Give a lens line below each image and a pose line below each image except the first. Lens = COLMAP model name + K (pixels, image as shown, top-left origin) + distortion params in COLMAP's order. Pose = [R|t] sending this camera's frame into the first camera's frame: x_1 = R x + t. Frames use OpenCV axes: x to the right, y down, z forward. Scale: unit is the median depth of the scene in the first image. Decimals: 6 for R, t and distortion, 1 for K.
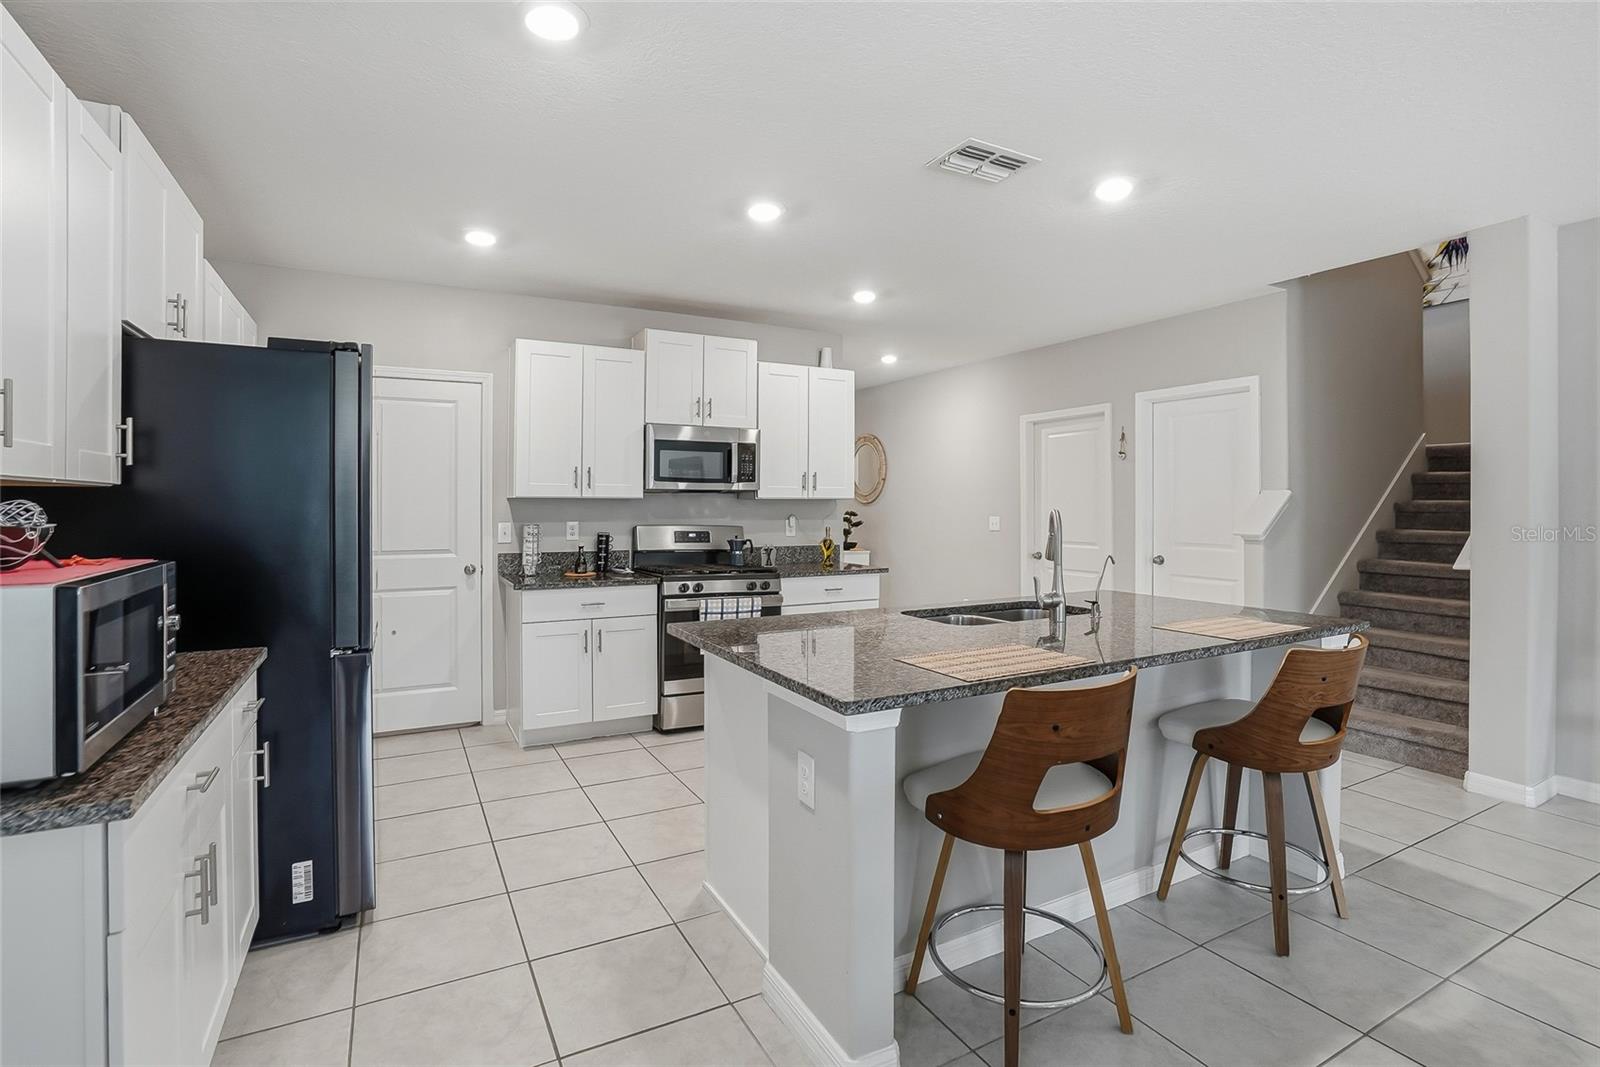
lens RADIAL K [[759.0, 0, 809.3], [0, 759.0, 506.8], [0, 0, 1]] dist [-0.052589, 0.019714]
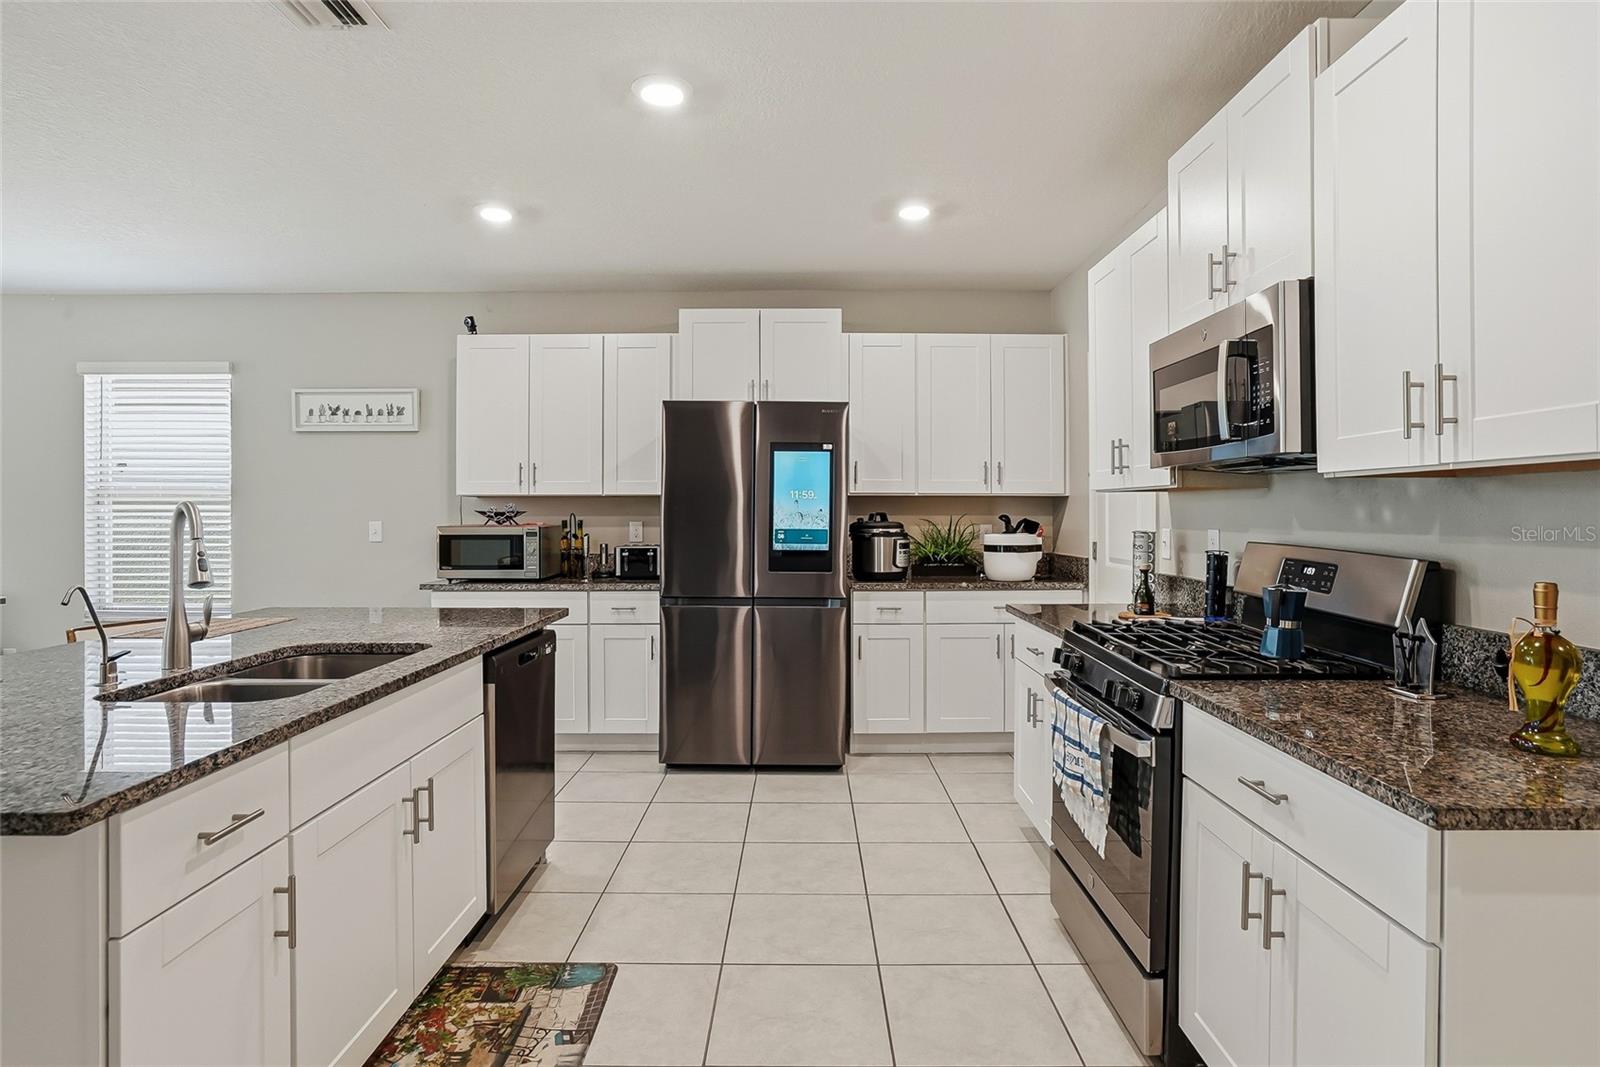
lens RADIAL K [[834.3, 0, 806.9], [0, 834.3, 520.9], [0, 0, 1]] dist [-0.028780, 0.008207]
pose [[-0.488573, 0.009199, -0.872474, 0.398616], [-0.004273, 0.999907, 0.012936, 0.006086], [0.872512, 0.010048, -0.488489, 1.074596]]
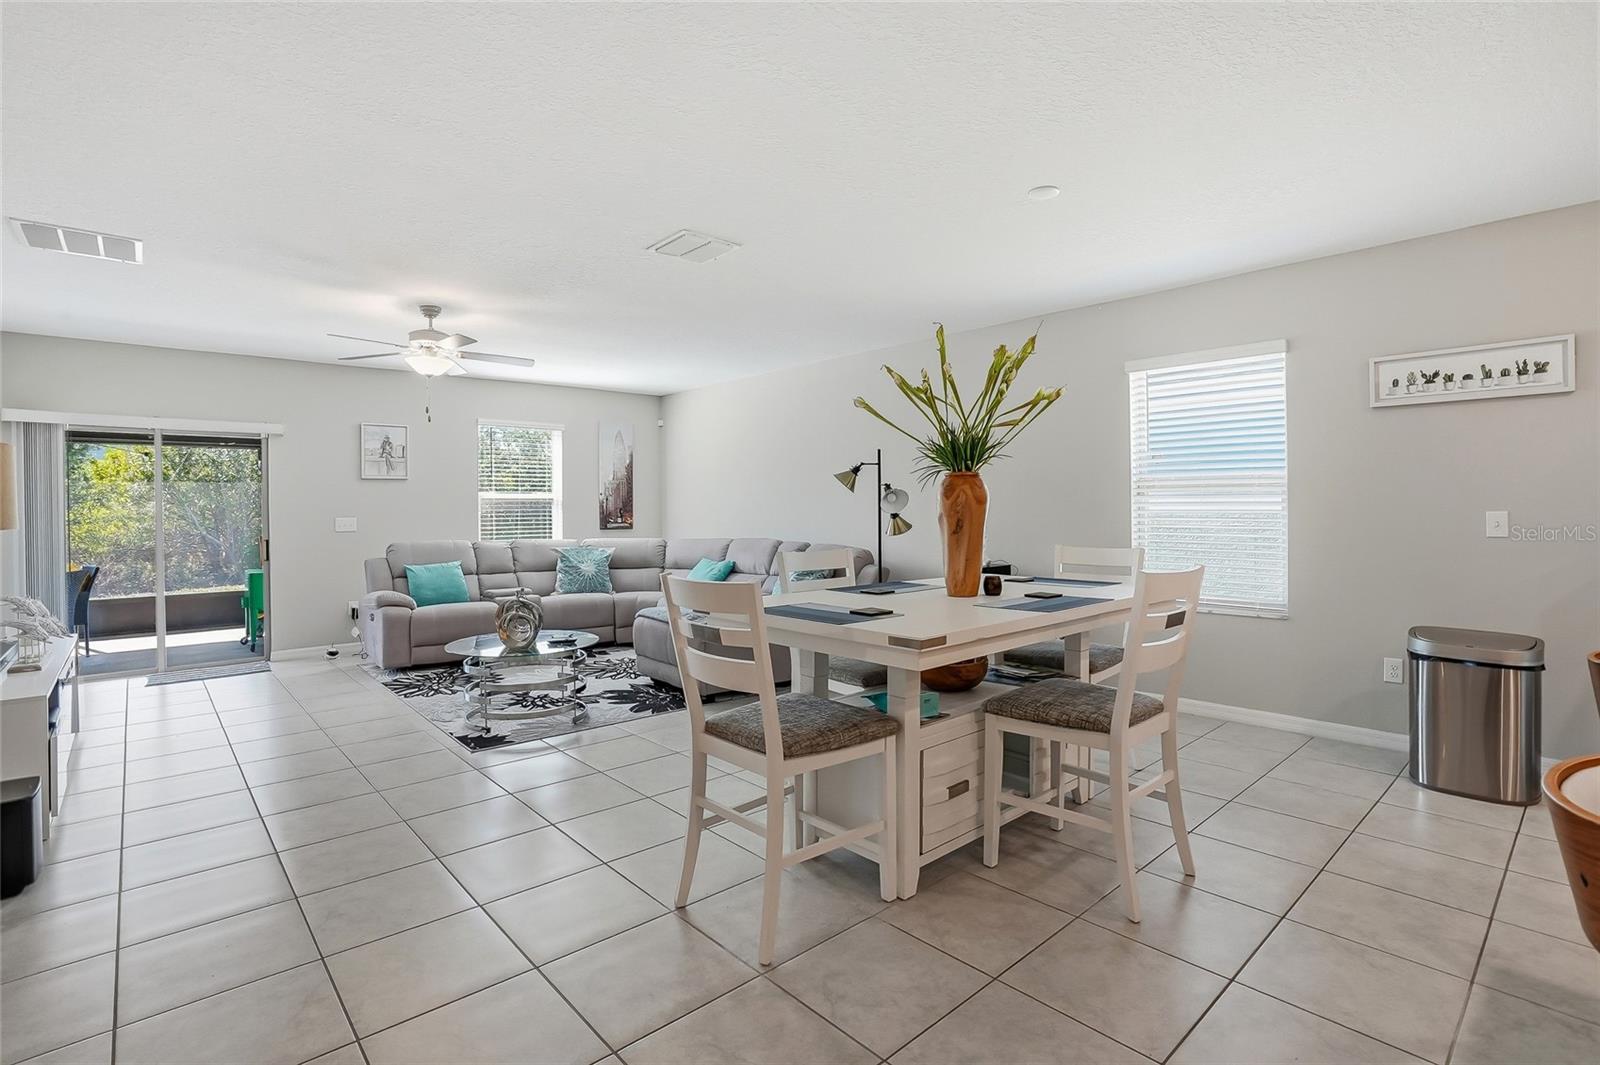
lens RADIAL K [[759.0, 0, 812.4], [0, 759.0, 519.2], [0, 0, 1]] dist [-0.052589, 0.019714]
pose [[-0.972083, 0.011192, -0.234370, 0.596952], [0.006227, 0.999740, 0.021916, 0.010143], [0.234555, 0.019845, -0.971900, 0.625897]]
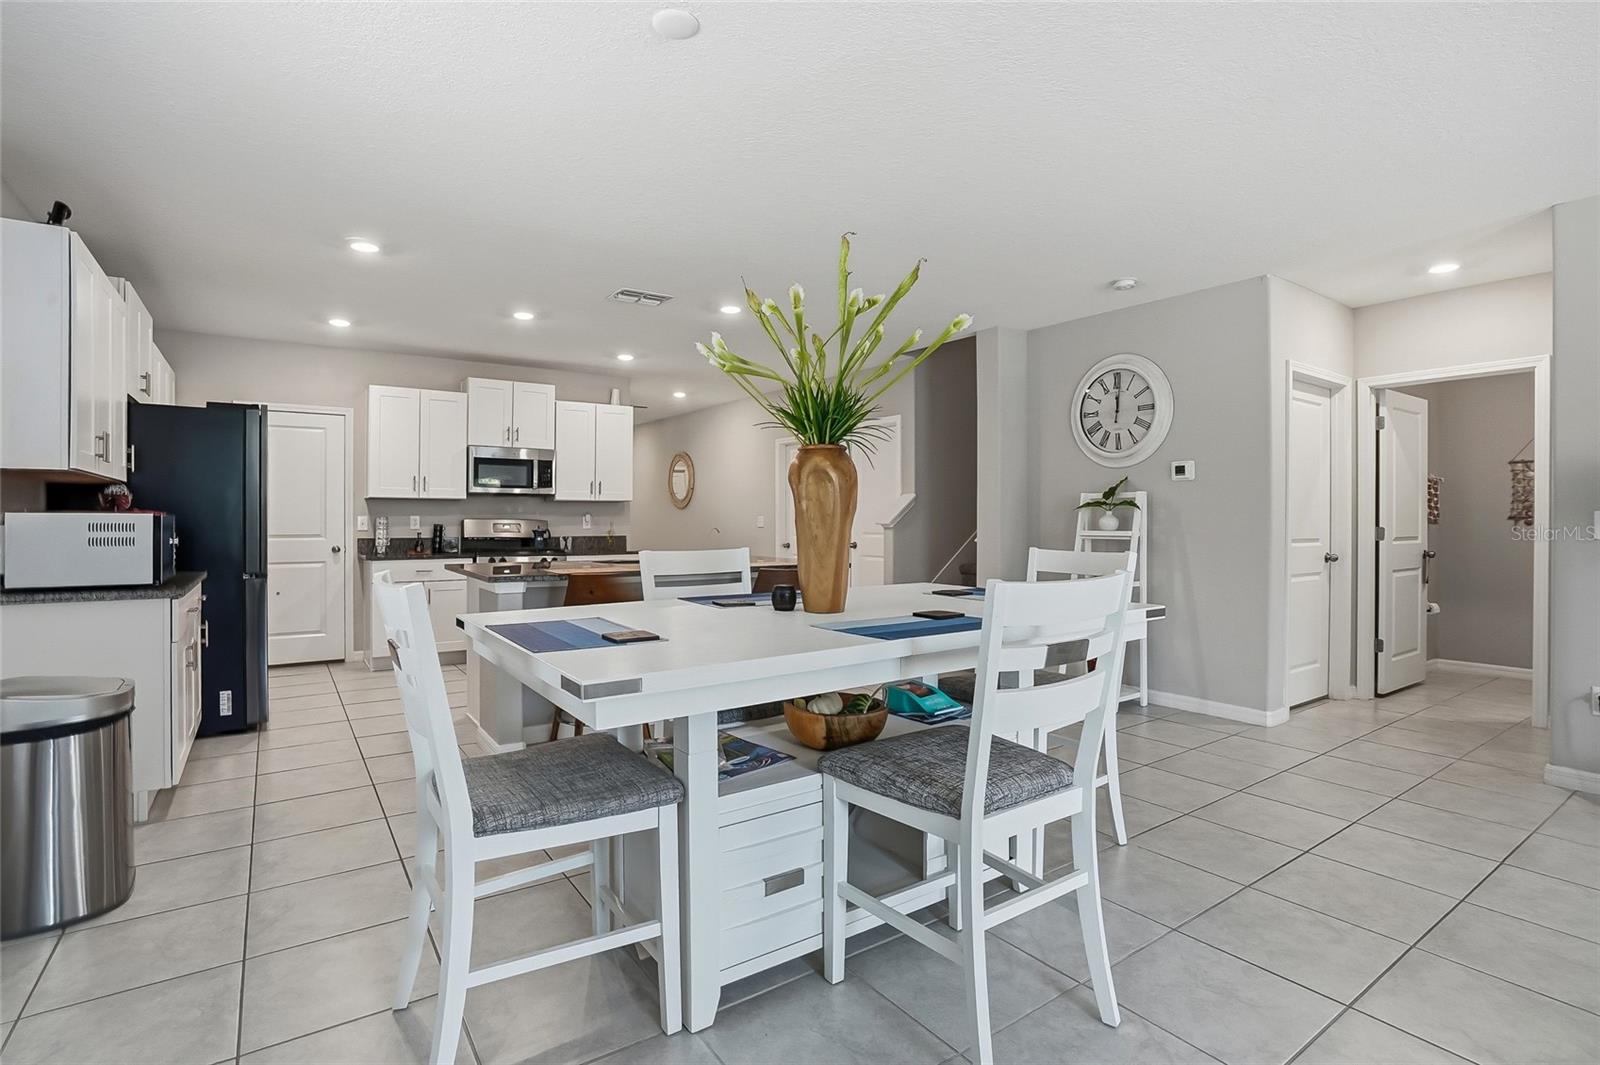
lens RADIAL K [[759.0, 0, 800.1], [0, 759.0, 524.0], [0, 0, 1]] dist [-0.052589, 0.019714]
pose [[0.994042, -0.001608, 0.108982, 0.246469], [0.001401, 0.999997, 0.001976, 0.033867], [-0.108985, -0.001811, 0.994042, -0.456445]]
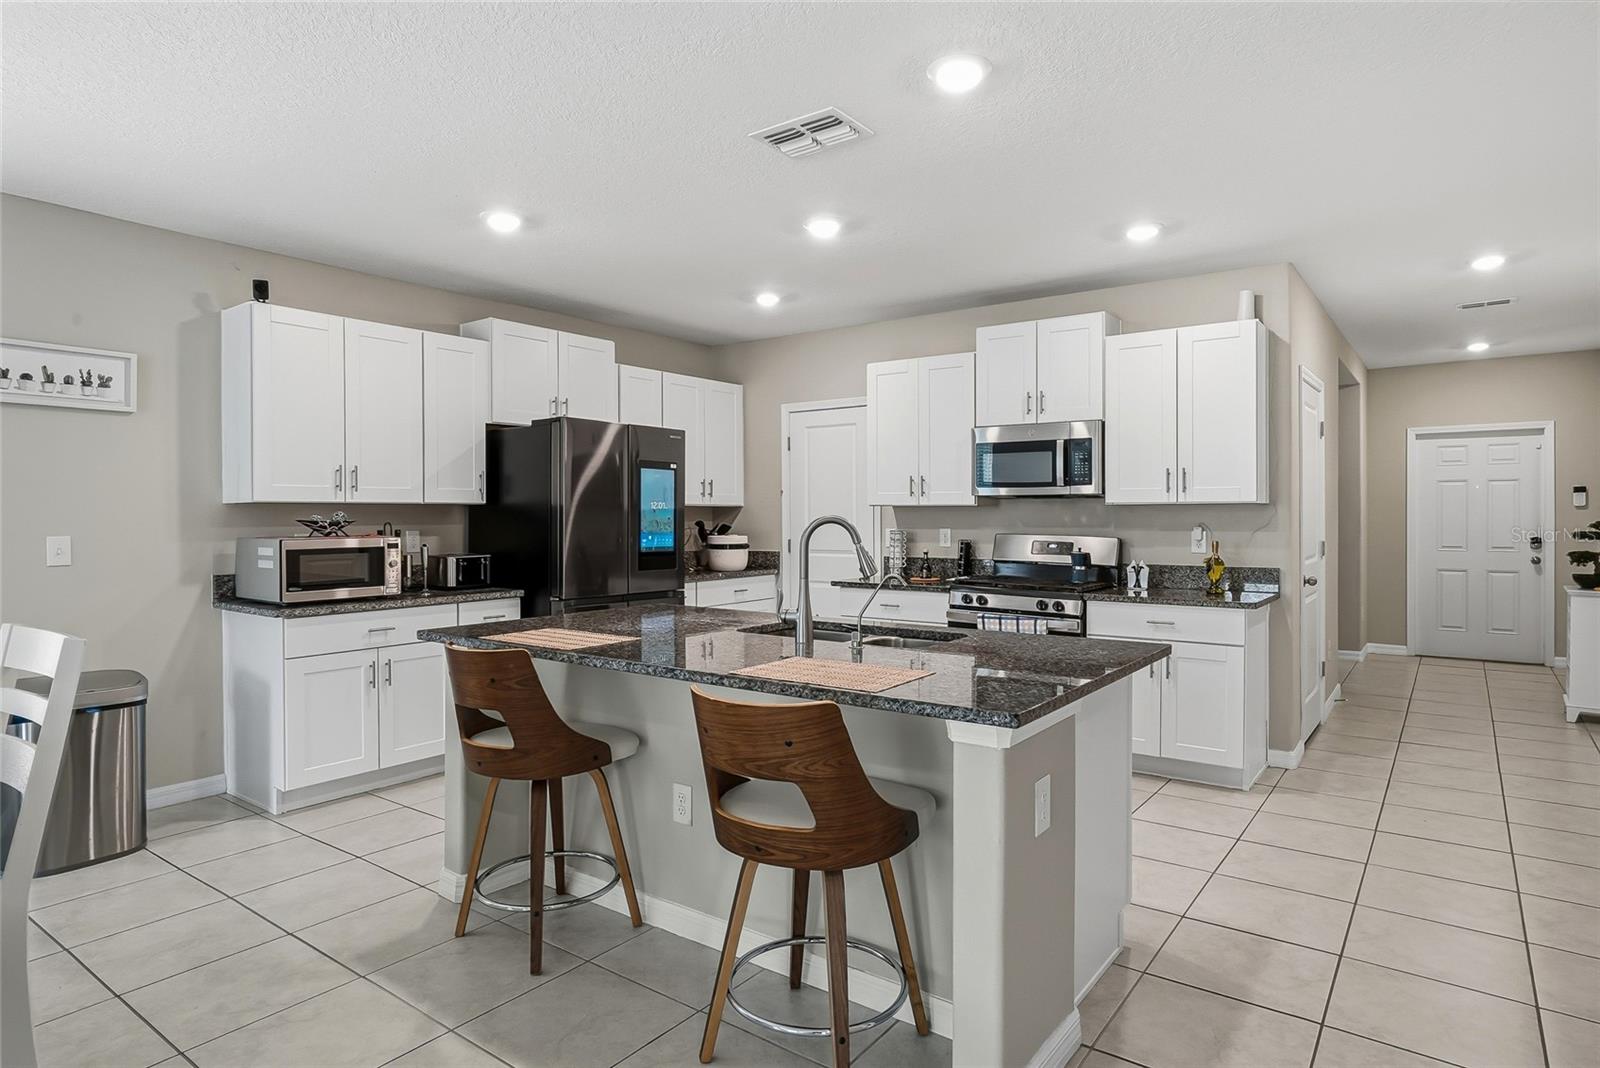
lens RADIAL K [[903.0, 0, 793.8], [0, 903.0, 518.4], [0, 0, 1]] dist [-0.013923, 0.009050]
pose [[0.410478, 0.000399, -0.911870, 0.746249], [-0.001234, 0.999999, -0.000118, 0.006030], [0.911870, 0.001173, 0.410478, 0.321804]]
